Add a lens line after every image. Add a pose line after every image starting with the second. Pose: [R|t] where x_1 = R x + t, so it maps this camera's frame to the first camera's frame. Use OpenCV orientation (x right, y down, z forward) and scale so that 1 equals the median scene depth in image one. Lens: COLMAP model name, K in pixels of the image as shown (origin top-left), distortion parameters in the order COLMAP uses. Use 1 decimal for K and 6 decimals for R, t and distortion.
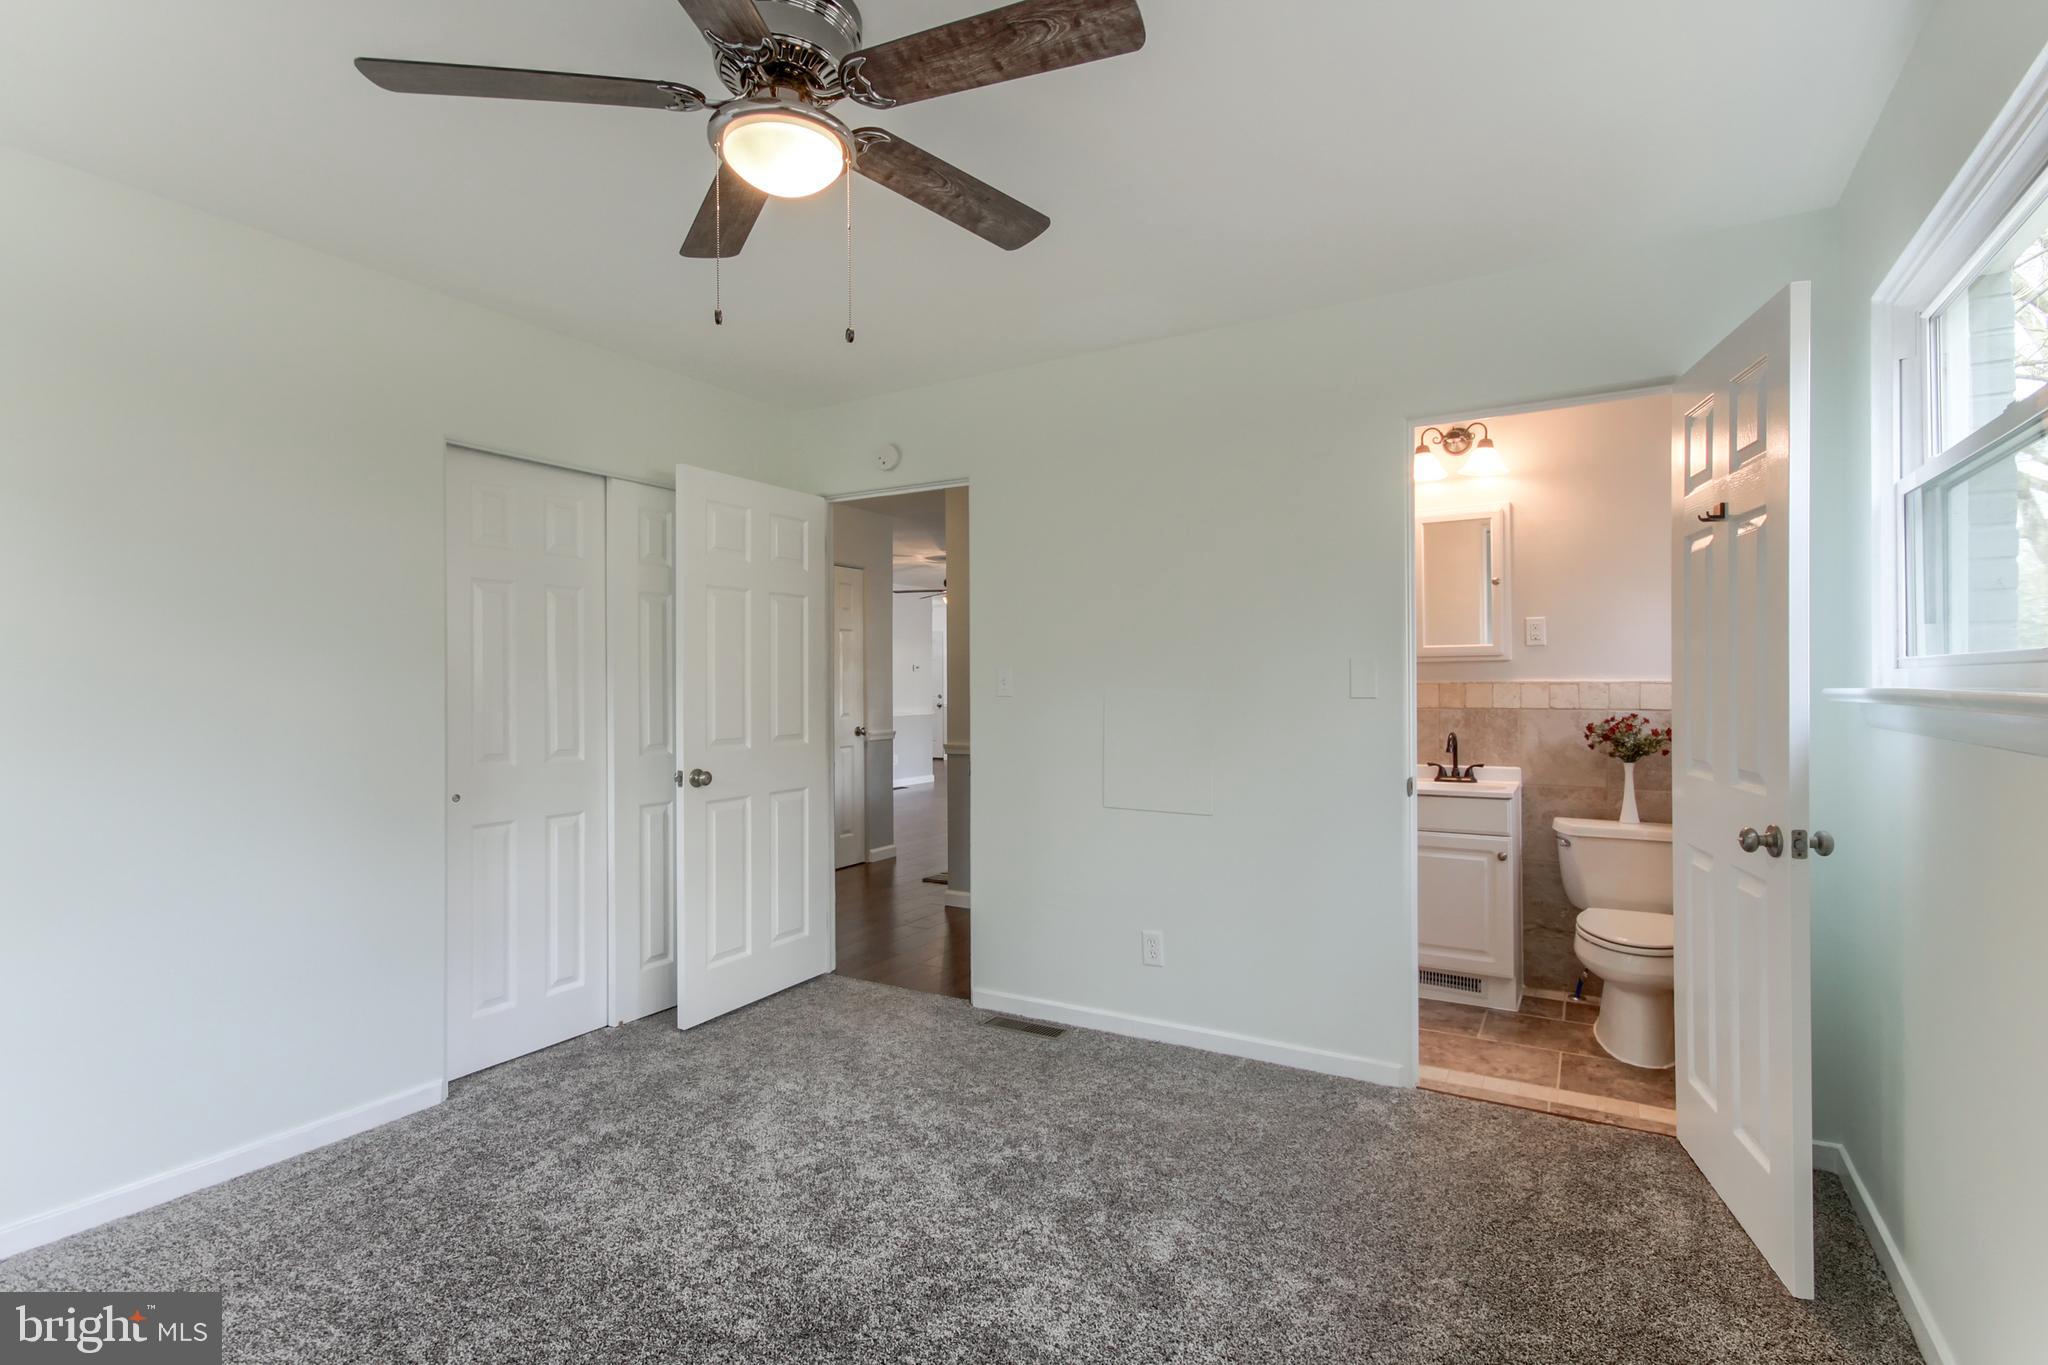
lens RADIAL K [[943.3, 0, 1036.4], [0, 943.3, 680.0], [0, 0, 1]] dist [0.029429, -0.015468]
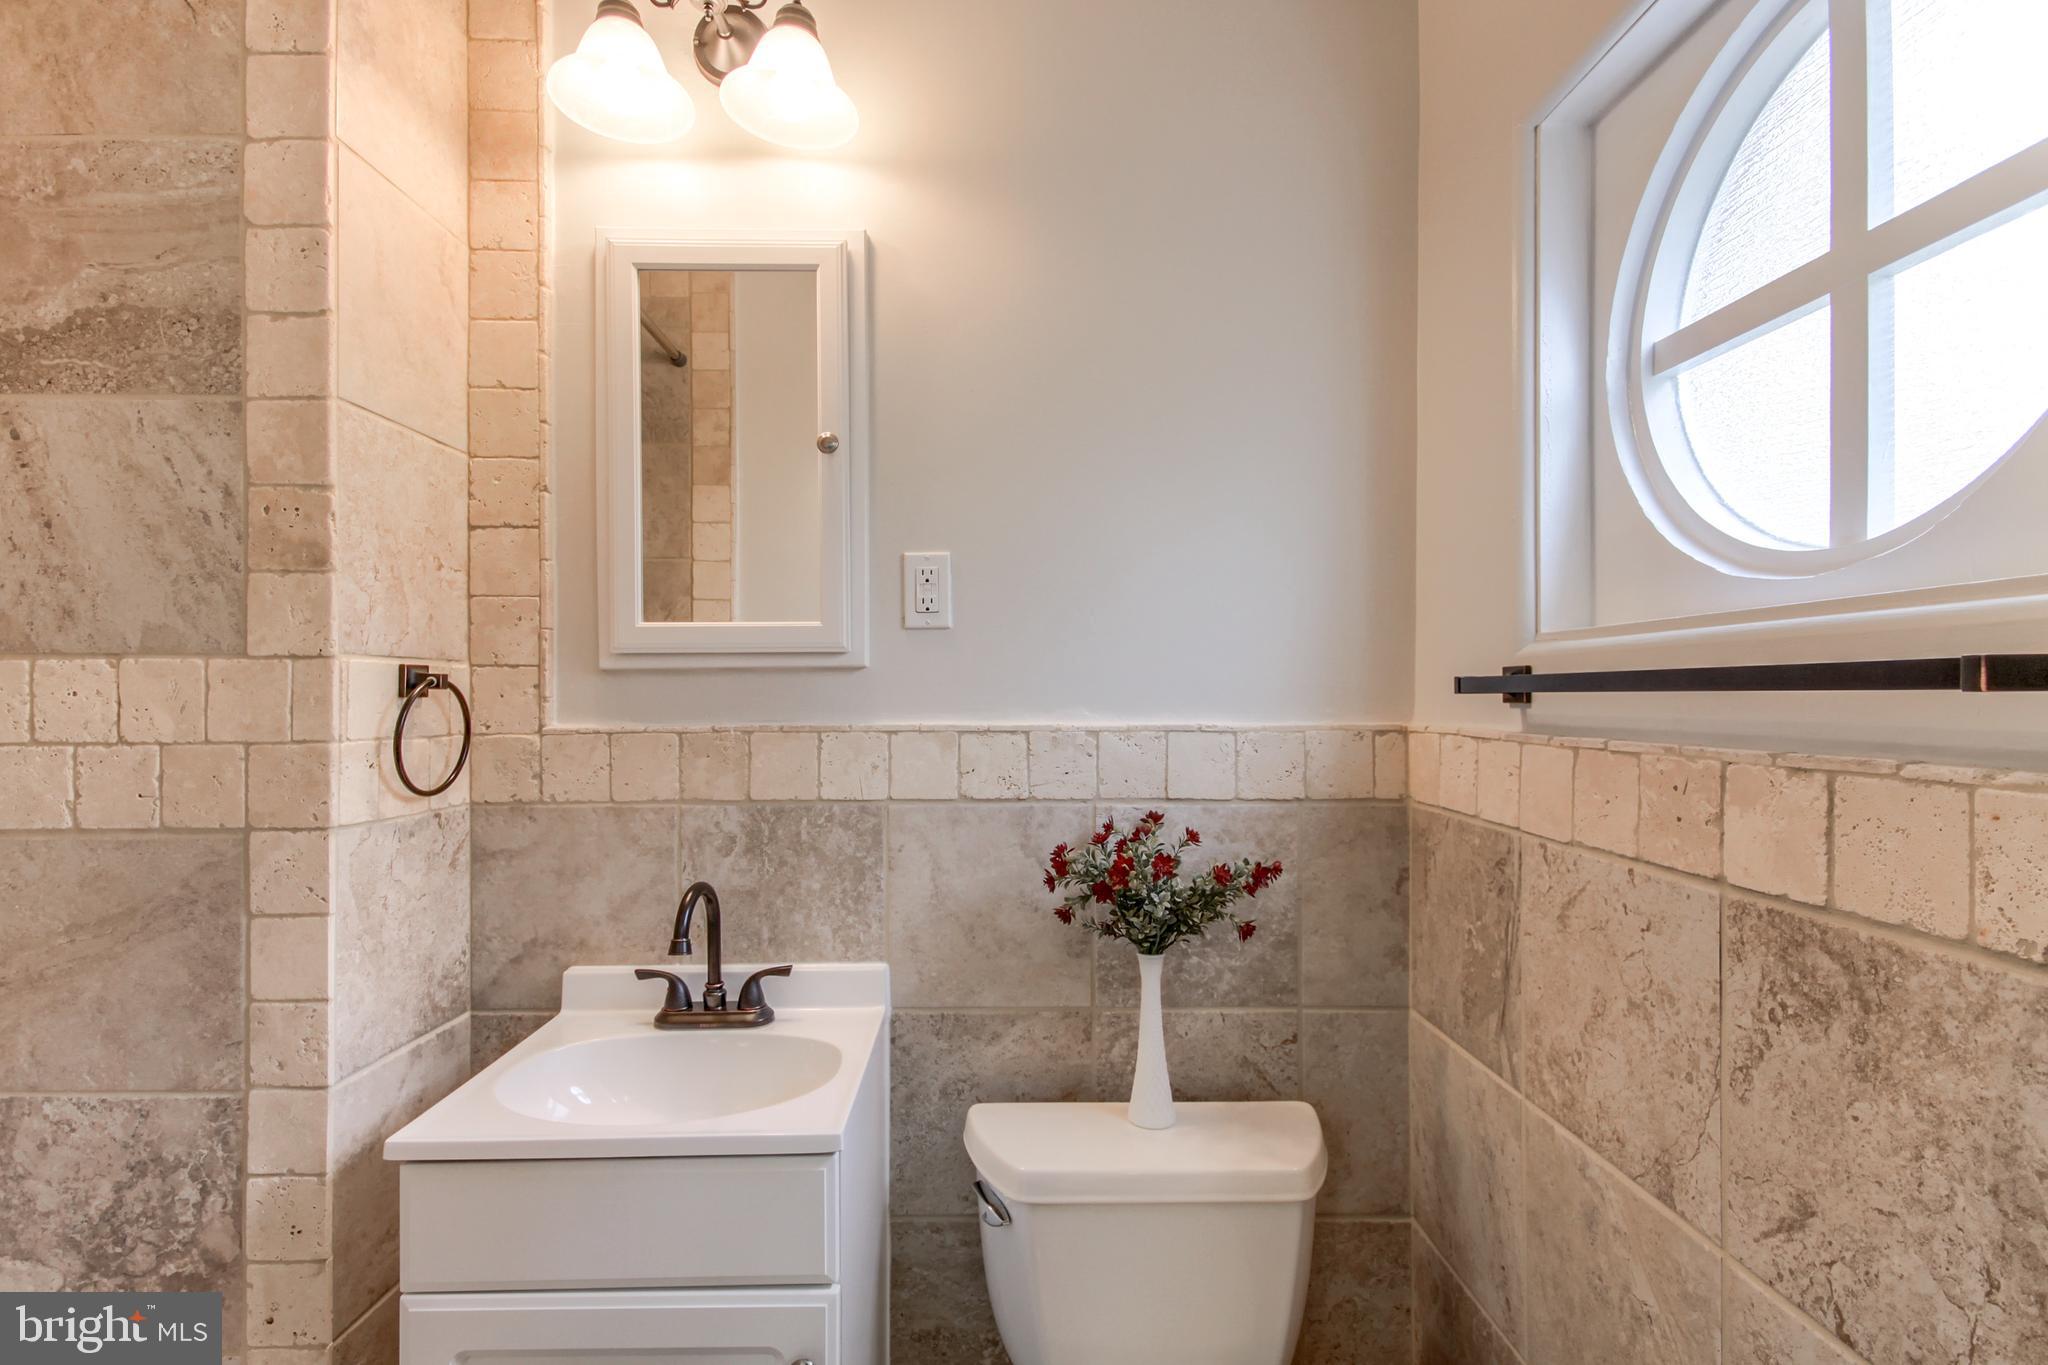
lens RADIAL K [[975.1, 0, 1014.9], [0, 975.1, 699.9], [0, 0, 1]] dist [-0.001269, -0.000399]
pose [[0.850035, 0.003045, 0.526718, 0.362371], [-0.003743, 0.999993, 0.000258, -0.008383], [-0.526713, -0.002191, 0.850040, 0.673422]]
